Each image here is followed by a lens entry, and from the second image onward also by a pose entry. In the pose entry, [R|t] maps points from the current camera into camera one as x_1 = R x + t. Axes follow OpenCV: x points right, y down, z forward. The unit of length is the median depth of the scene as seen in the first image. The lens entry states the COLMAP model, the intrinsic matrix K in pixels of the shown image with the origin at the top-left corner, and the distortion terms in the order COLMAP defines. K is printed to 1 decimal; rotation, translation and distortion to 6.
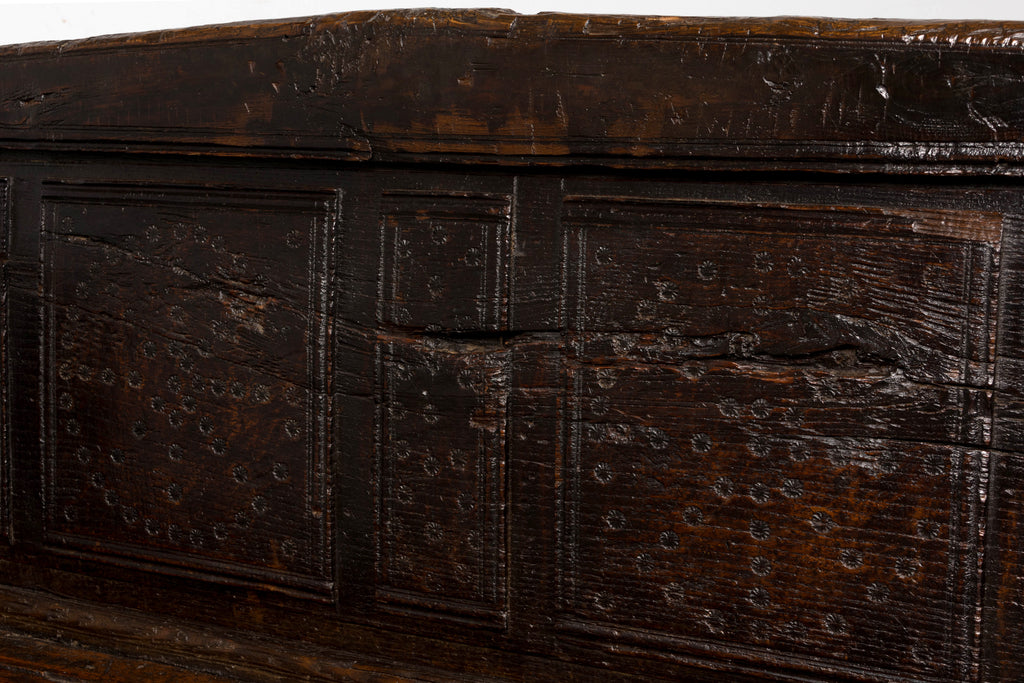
lens RADIAL K [[2175.4, 0, 475.8], [0, 2175.4, 390.0], [0, 0, 1]] dist [0.032577, 0.000000]
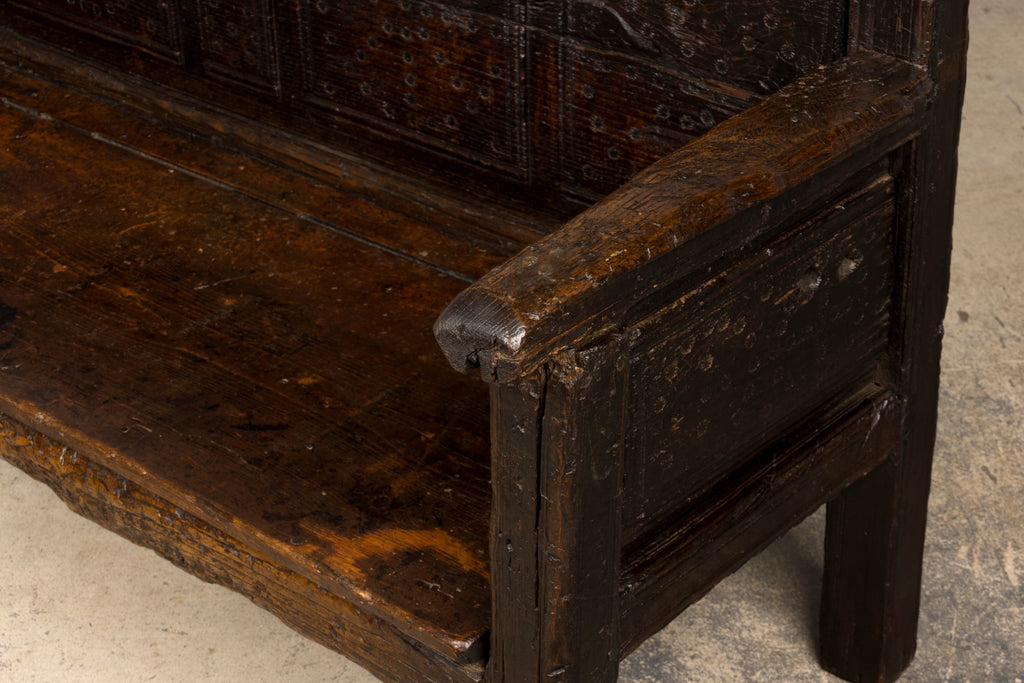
lens RADIAL K [[2175.4, 0, 524.3], [0, 2175.4, 391.0], [0, 0, 1]] dist [0.032577, 0.000000]
pose [[0.993902, 0.035934, -0.104245, 0.373281], [0.006797, 0.923647, 0.383184, -0.298662], [0.110055, -0.381556, 0.917771, -0.470086]]
